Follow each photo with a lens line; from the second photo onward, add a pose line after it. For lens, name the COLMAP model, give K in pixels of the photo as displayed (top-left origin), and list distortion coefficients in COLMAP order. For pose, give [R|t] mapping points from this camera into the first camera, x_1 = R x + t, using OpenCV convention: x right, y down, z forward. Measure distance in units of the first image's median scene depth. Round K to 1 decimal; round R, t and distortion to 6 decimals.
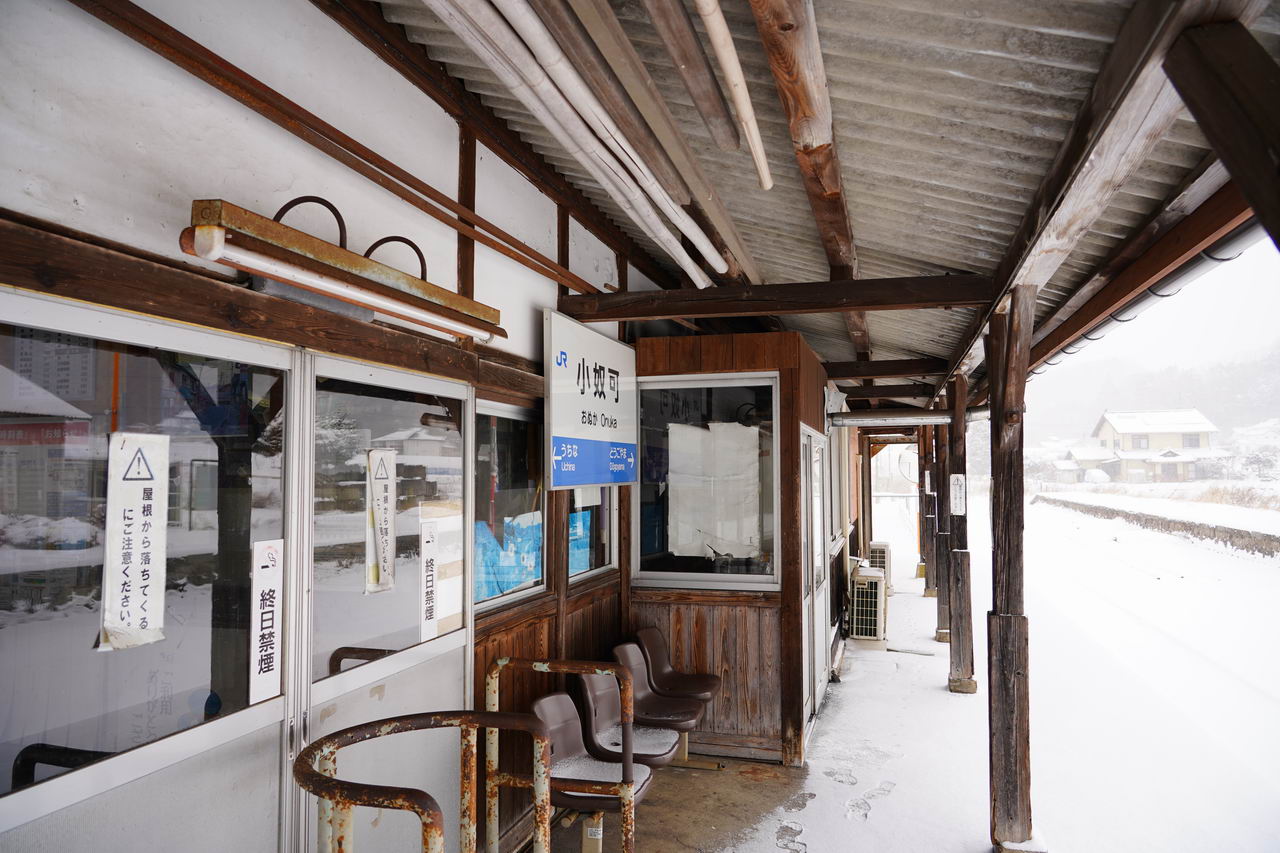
lens RADIAL K [[875.4, 0, 640.0], [0, 875.4, 426.5], [0, 0, 1]] dist [-0.022373, 0.006995]
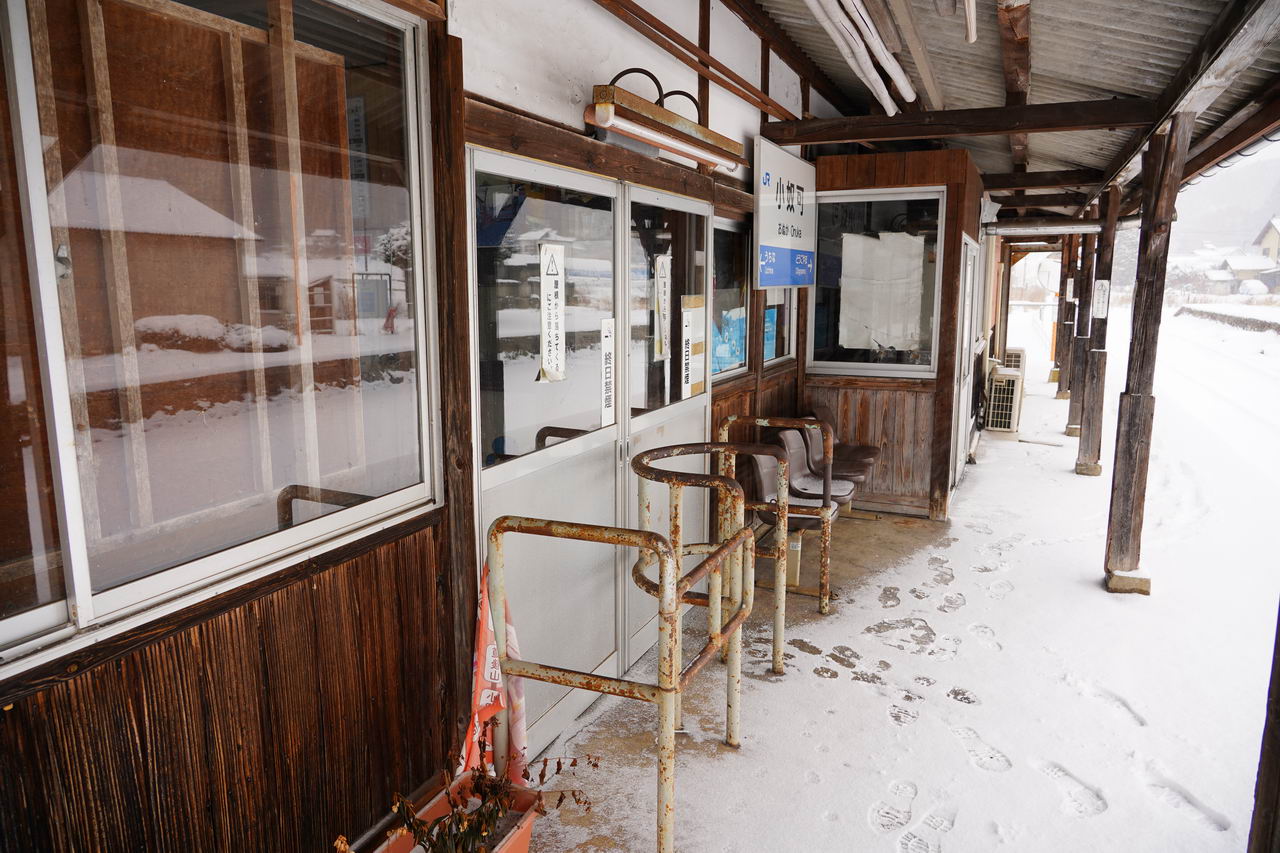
lens RADIAL K [[875.4, 0, 640.0], [0, 875.4, 426.5], [0, 0, 1]] dist [-0.022373, 0.006995]
pose [[0.991641, 0.021004, -0.127310, -0.090312], [0.006673, 0.976993, 0.213169, -0.002398], [0.128858, -0.212236, 0.968685, -0.221976]]
